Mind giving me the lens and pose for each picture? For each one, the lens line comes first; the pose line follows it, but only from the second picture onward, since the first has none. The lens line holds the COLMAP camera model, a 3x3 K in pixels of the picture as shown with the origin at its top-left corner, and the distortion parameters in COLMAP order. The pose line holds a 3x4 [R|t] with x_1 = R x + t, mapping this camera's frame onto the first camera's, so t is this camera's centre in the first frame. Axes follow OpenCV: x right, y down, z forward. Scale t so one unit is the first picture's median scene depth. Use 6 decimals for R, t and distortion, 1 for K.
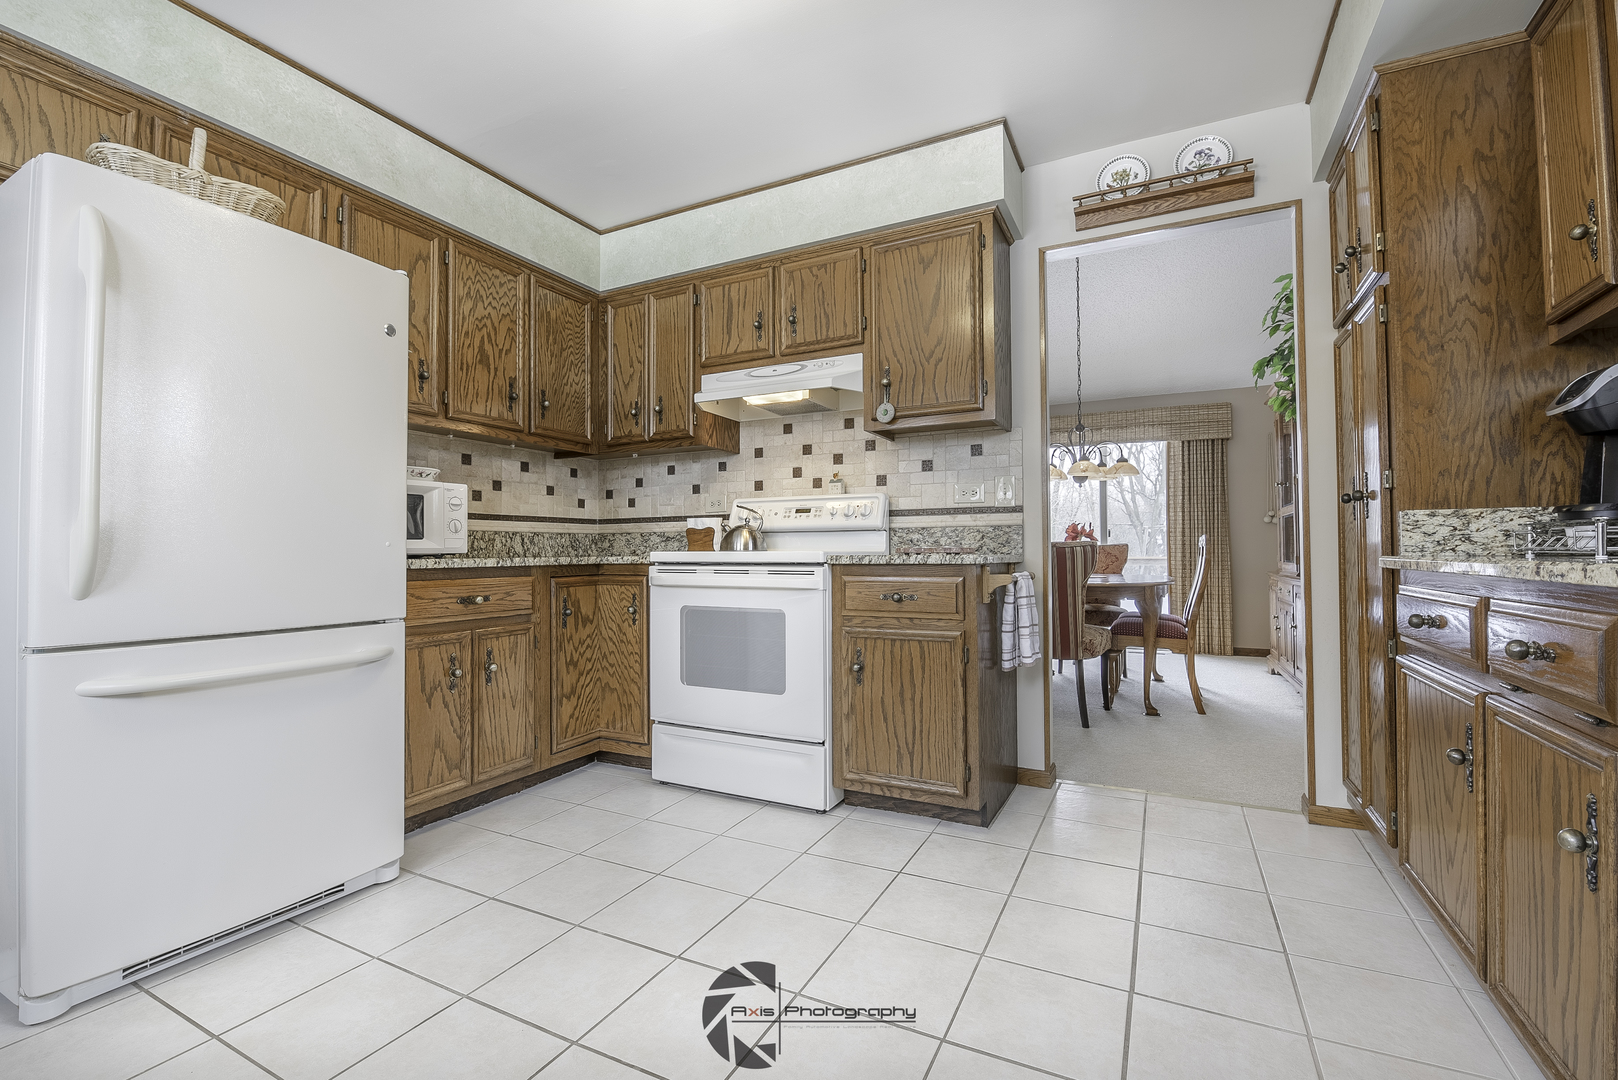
lens RADIAL K [[694.8, 0, 807.7], [0, 694.8, 538.0], [0, 0, 1]] dist [-0.013232, -0.003685]
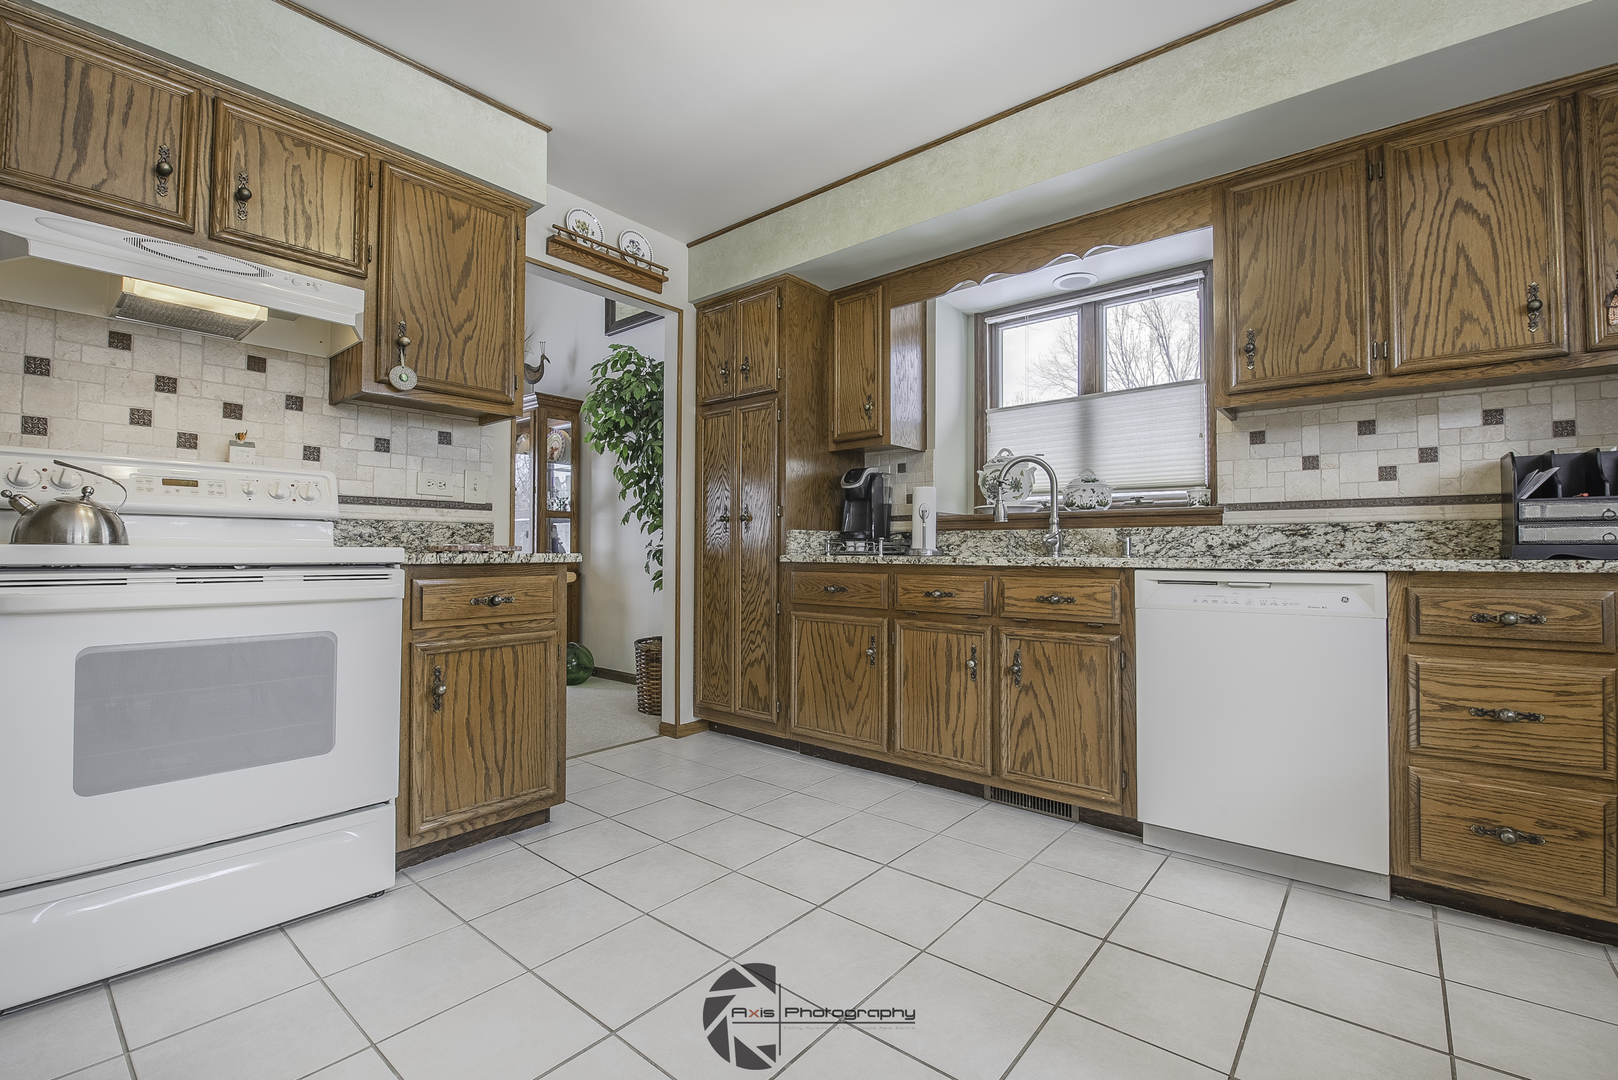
lens RADIAL K [[694.8, 0, 826.2], [0, 694.8, 535.4], [0, 0, 1]] dist [-0.013232, -0.003685]
pose [[0.209811, 0.029510, 0.977296, -0.584706], [-0.024675, 0.999386, -0.024880, 0.011658], [-0.977430, -0.018894, 0.210411, 0.352579]]
